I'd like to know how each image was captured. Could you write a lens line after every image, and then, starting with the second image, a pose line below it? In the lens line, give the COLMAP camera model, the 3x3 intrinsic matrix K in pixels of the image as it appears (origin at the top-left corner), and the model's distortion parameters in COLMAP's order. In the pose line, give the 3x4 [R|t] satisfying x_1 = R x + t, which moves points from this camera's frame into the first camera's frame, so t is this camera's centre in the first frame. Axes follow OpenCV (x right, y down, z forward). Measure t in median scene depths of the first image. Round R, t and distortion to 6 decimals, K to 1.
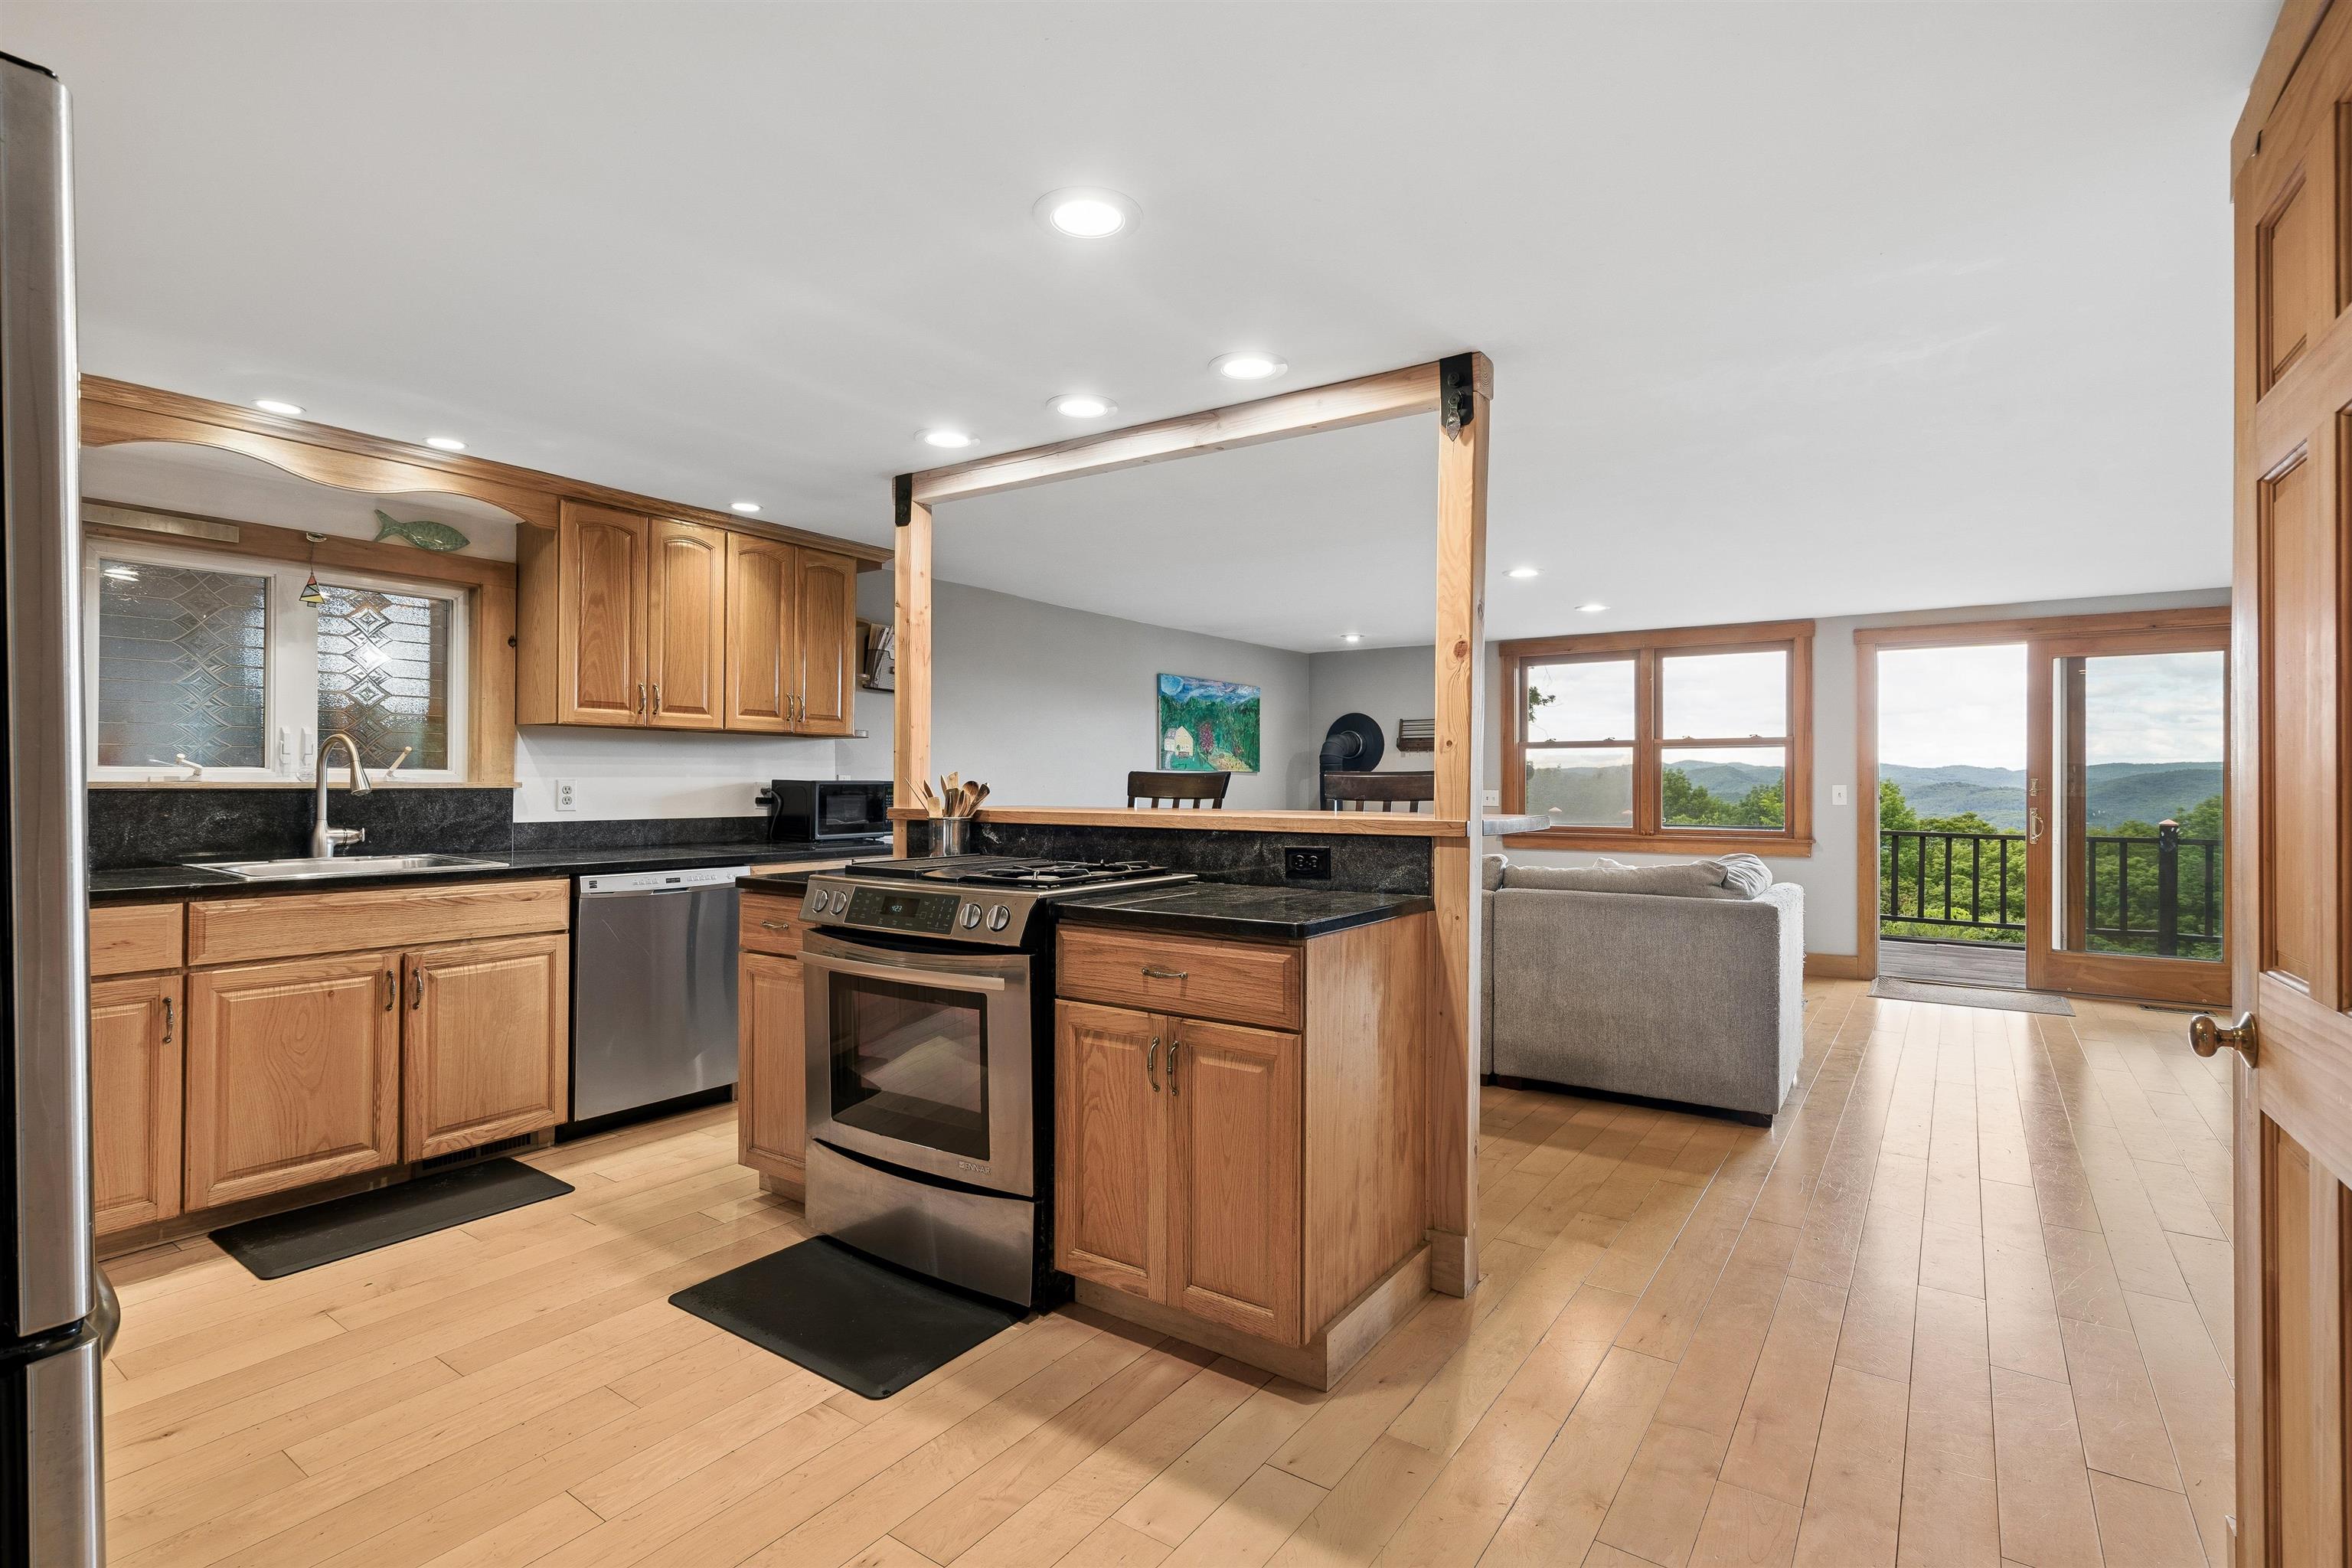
lens RADIAL K [[1118.1, 0, 1174.4], [0, 1118.1, 769.9], [0, 0, 1]] dist [0.002906, 0.000628]
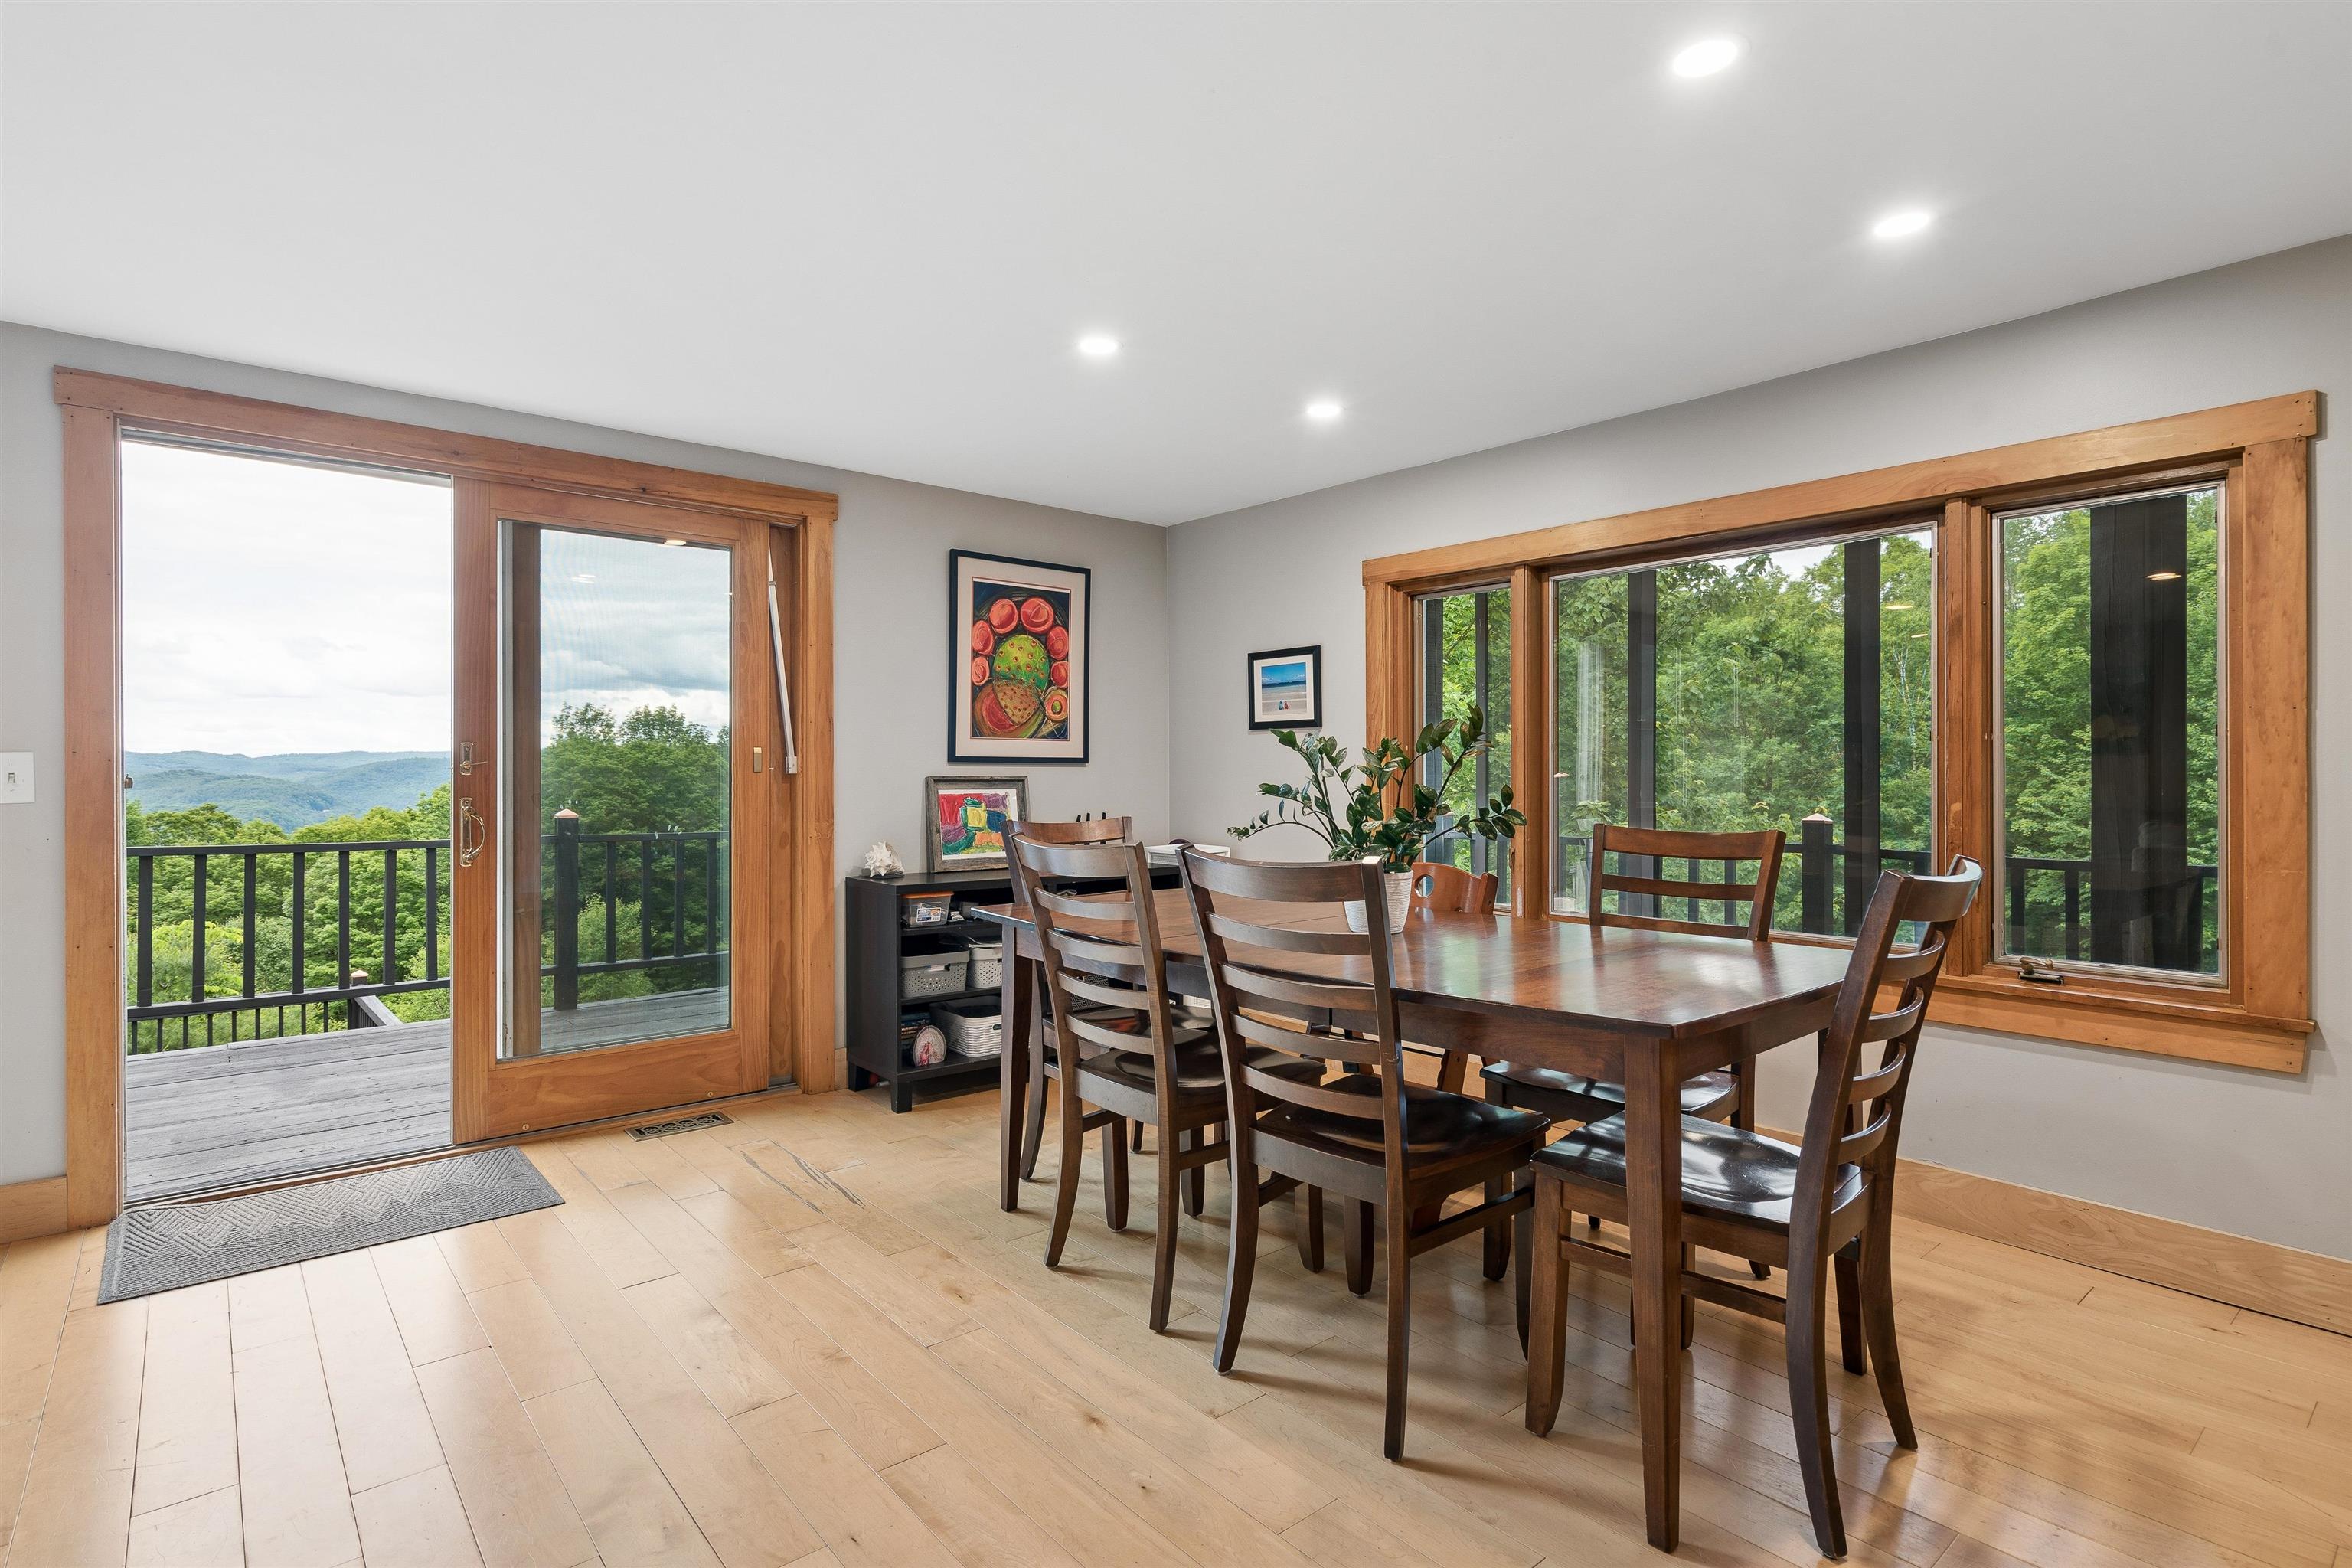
lens RADIAL K [[1158.9, 0, 1178.7], [0, 1158.9, 780.9], [0, 0, 1]] dist [0.000287, -0.000141]
pose [[0.257176, -0.007905, 0.966332, 0.527820], [-0.003655, 0.999951, 0.009152, 0.031310], [-0.966358, -0.005885, 0.257135, 0.857134]]
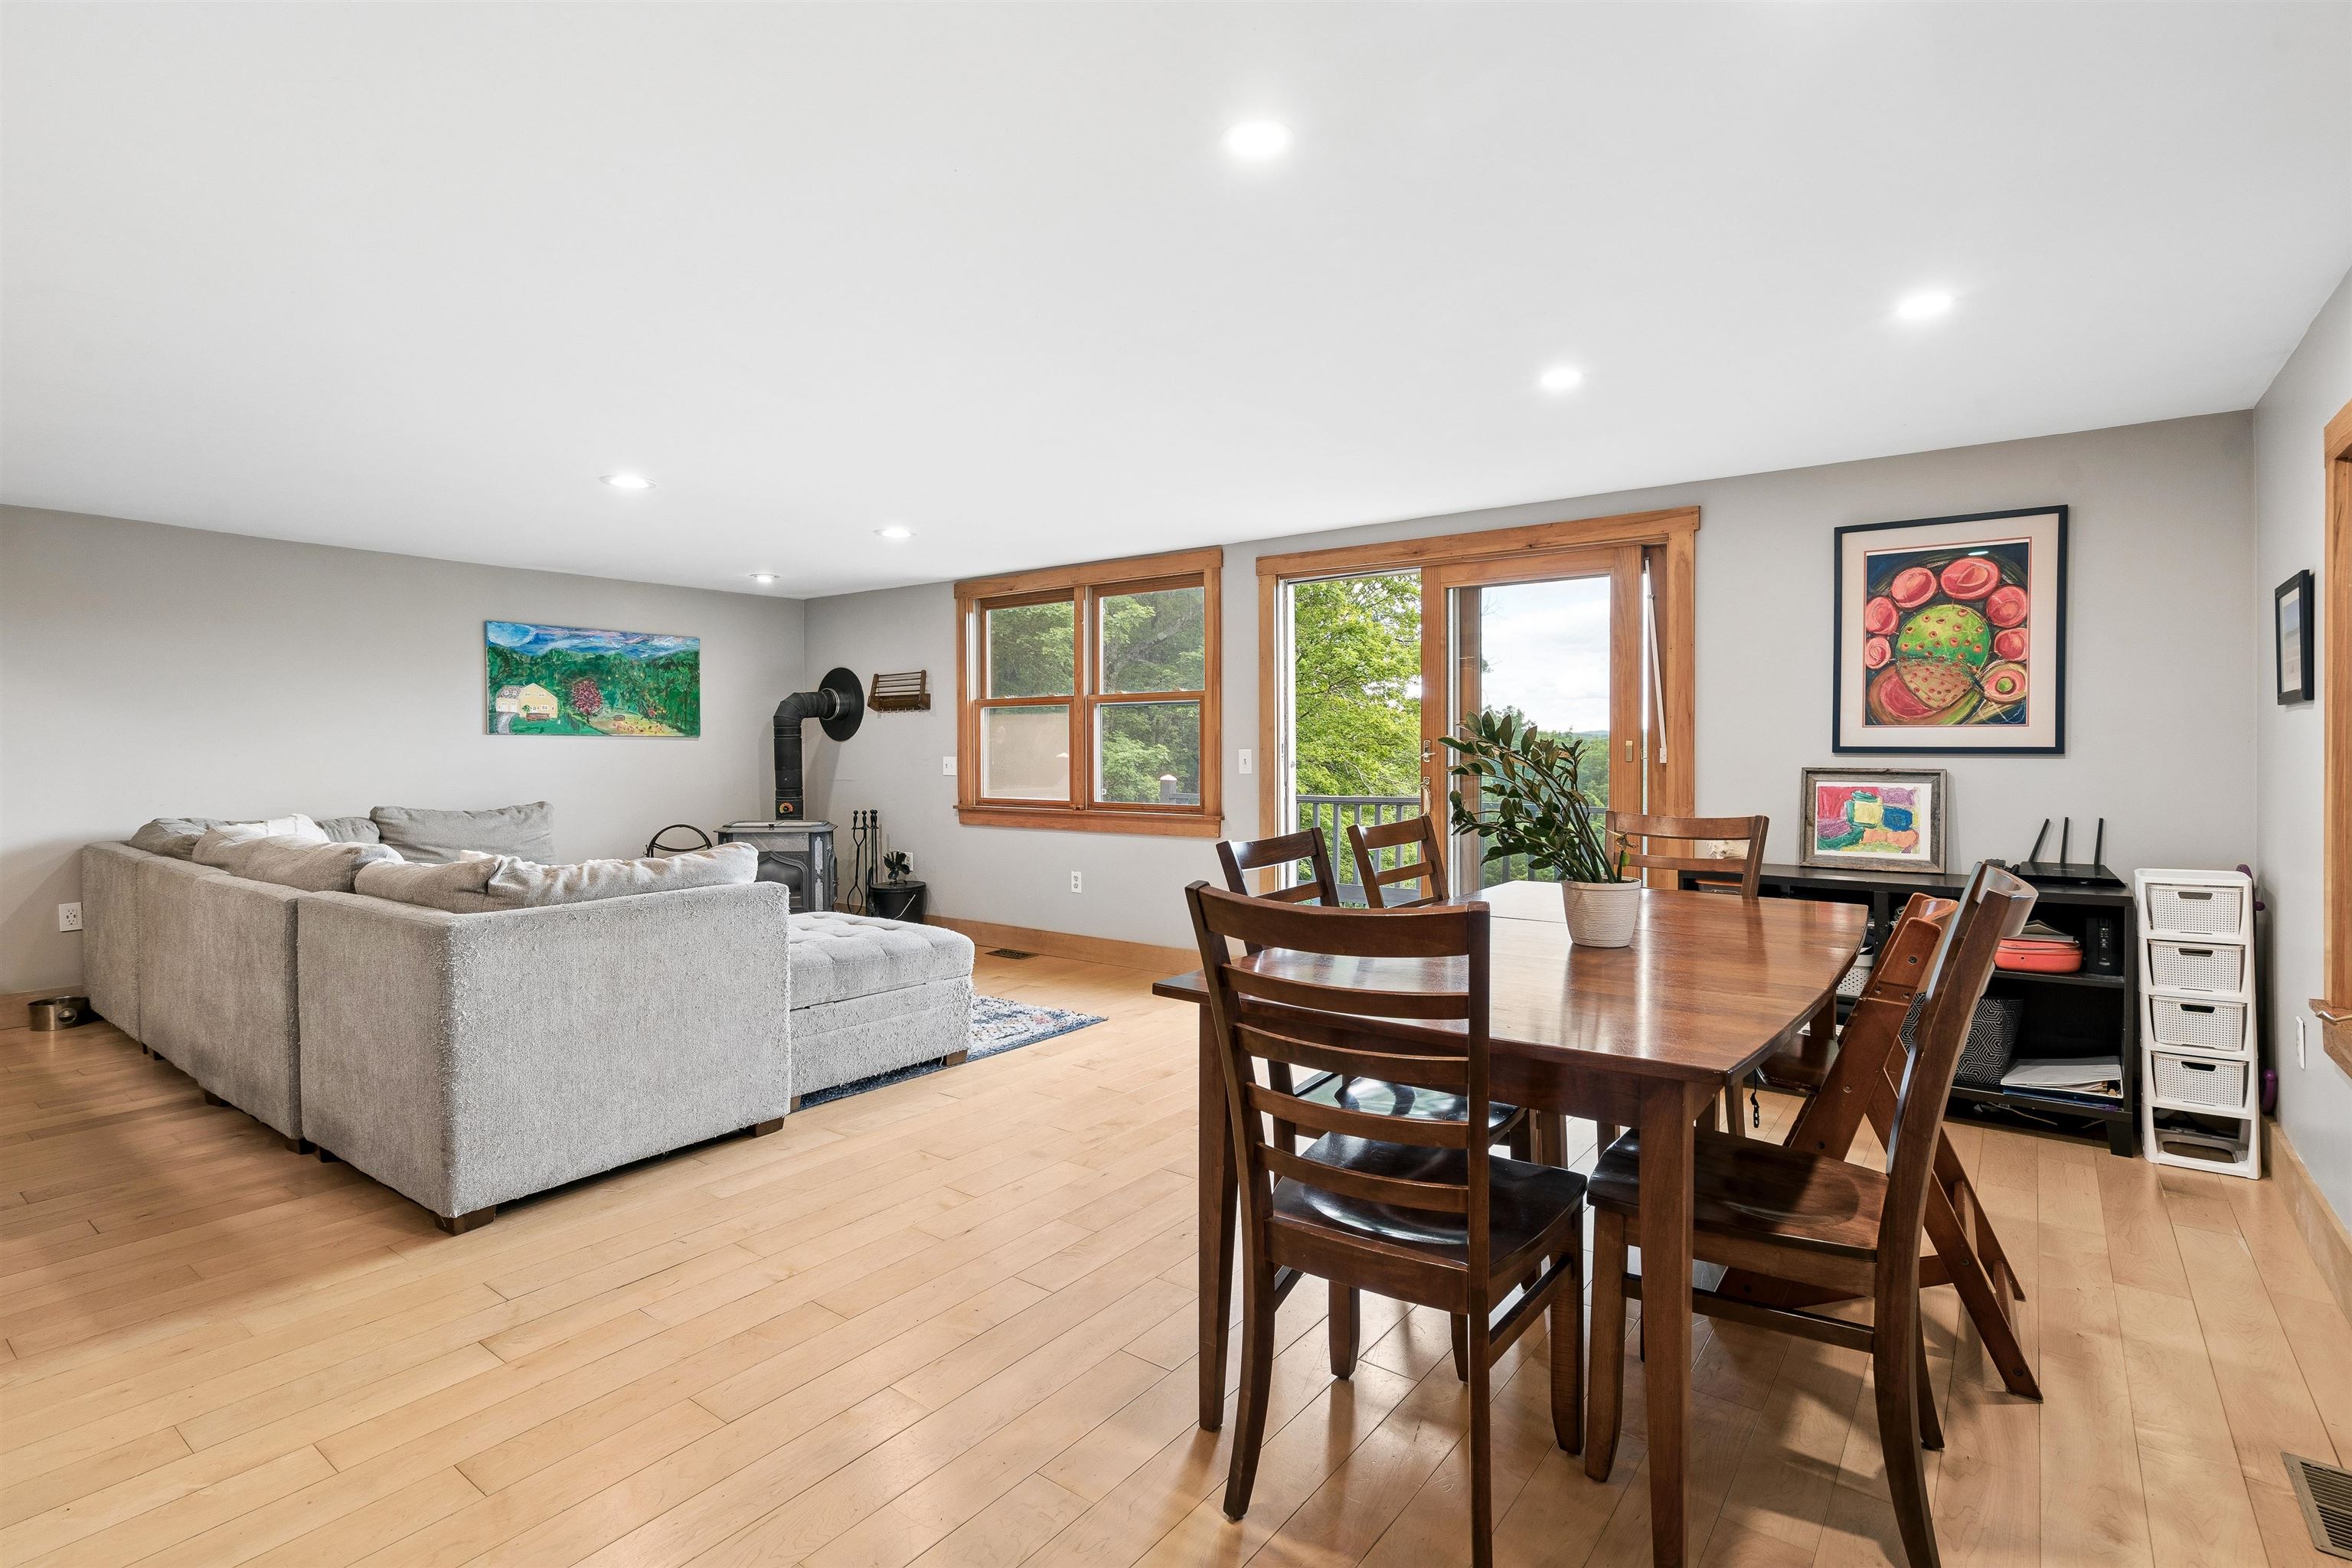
lens RADIAL K [[1136.1, 0, 1168.9], [0, 1136.1, 755.8], [0, 0, 1]] dist [-0.000813, 0.000031]
pose [[0.999295, -0.004313, -0.037300, 0.982420], [0.004992, 0.999823, 0.018124, 0.005093], [0.037215, -0.018297, 0.999140, 0.295869]]
